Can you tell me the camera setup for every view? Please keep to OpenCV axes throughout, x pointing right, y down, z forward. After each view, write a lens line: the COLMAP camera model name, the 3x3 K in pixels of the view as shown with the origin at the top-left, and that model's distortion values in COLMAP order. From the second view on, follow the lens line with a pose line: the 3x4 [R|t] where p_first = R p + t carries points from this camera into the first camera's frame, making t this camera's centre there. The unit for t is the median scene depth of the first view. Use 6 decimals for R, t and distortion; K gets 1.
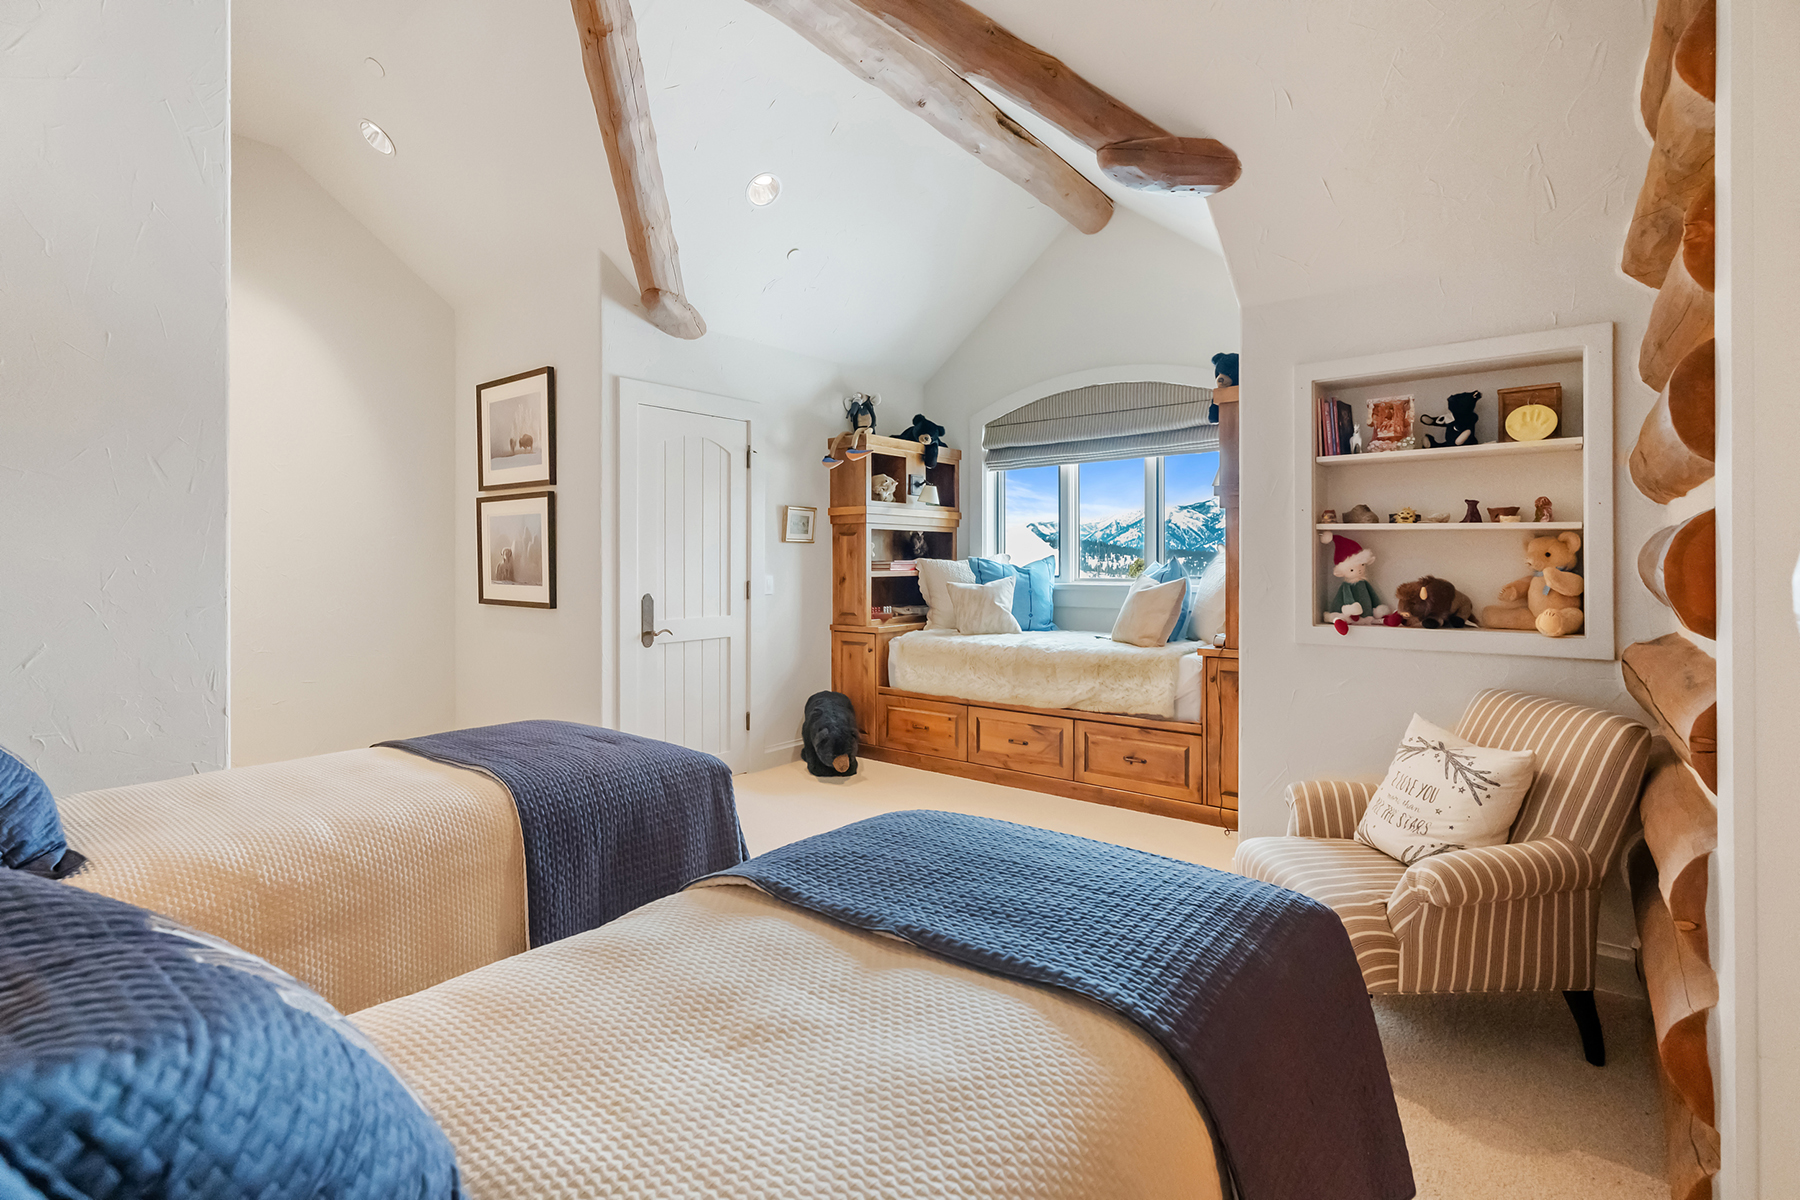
lens RADIAL K [[838.9, 0, 870.9], [0, 838.9, 554.4], [0, 0, 1]] dist [-0.000709, -0.000190]
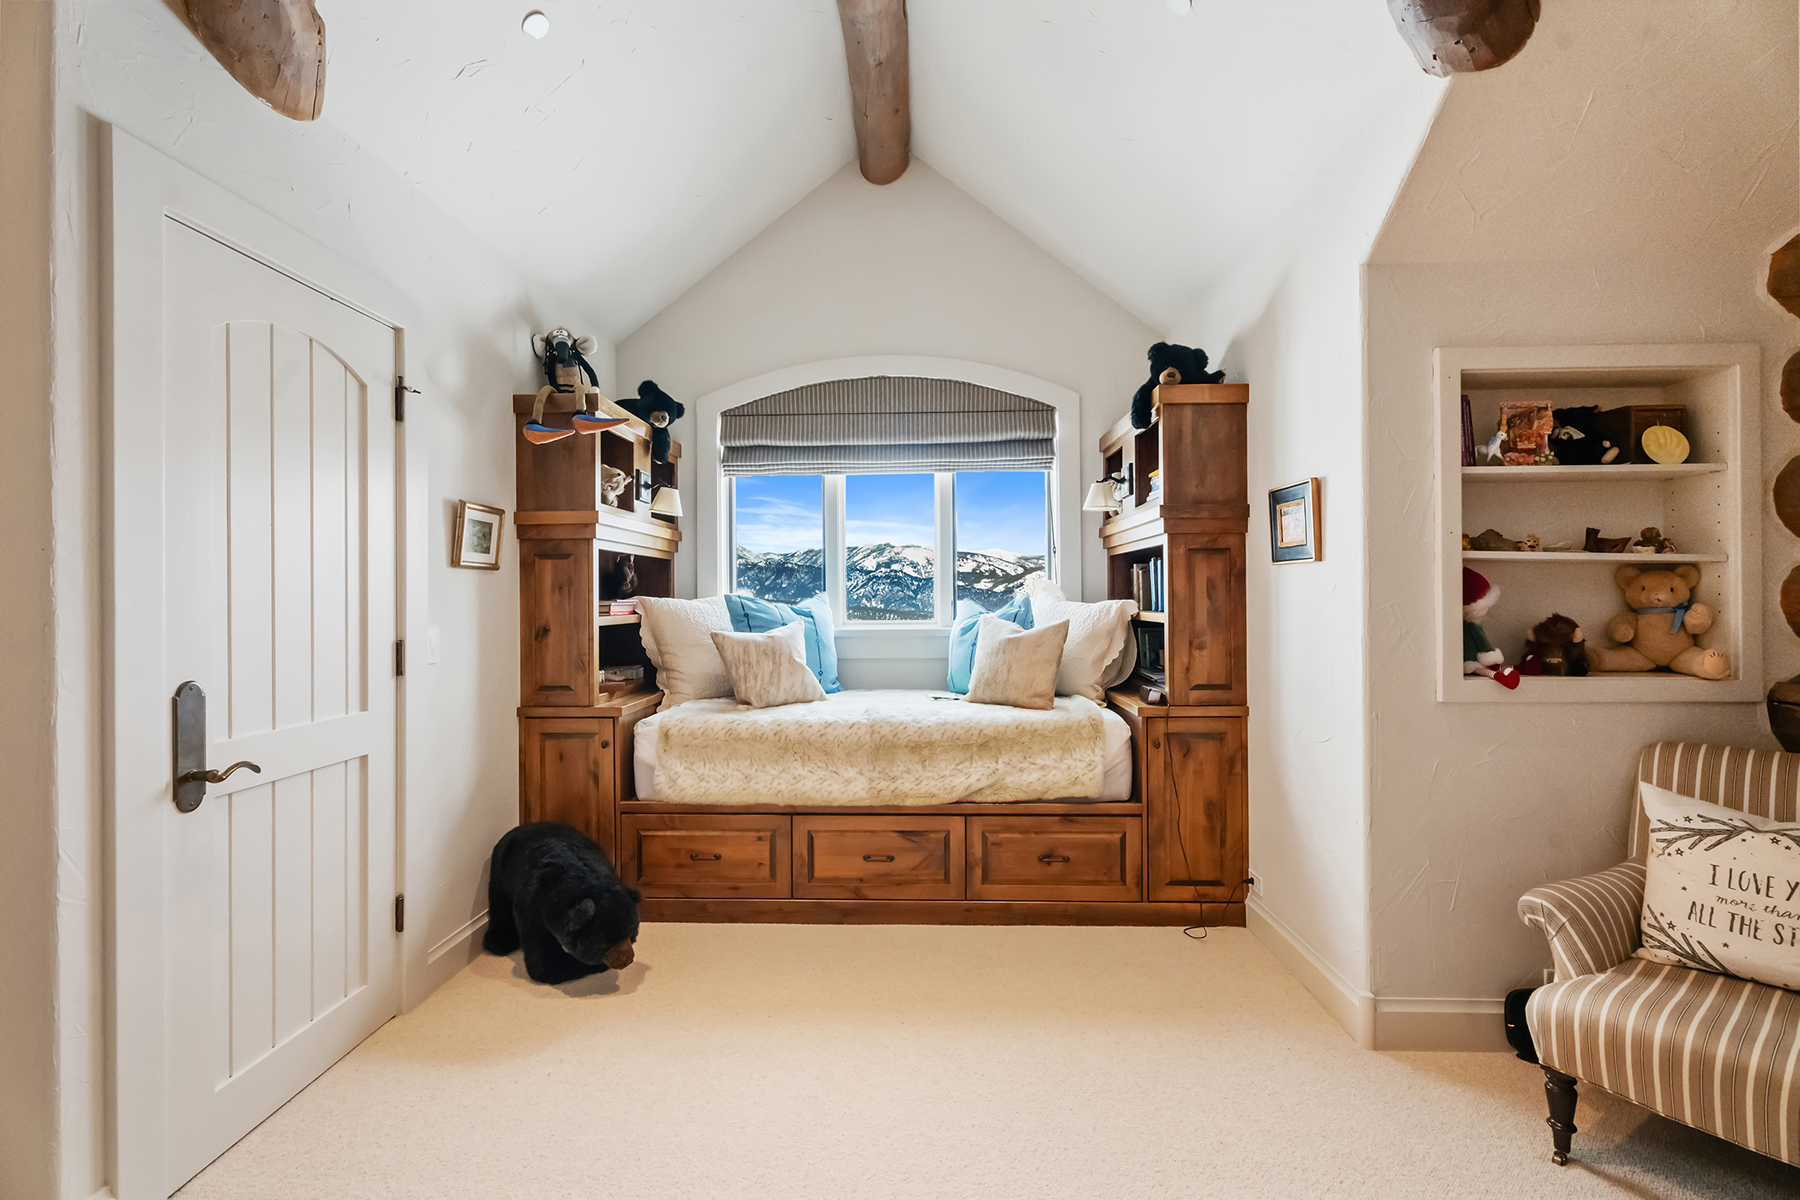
lens RADIAL K [[815.6, 0, 902.2], [0, 815.6, 594.2], [0, 0, 1]] dist [-0.001605, -0.000574]
pose [[0.787633, 0.000543, 0.616144, -0.211049], [-0.000688, 1.000000, -0.000001, 0.003207], [-0.616144, -0.000423, 0.787633, 0.417832]]
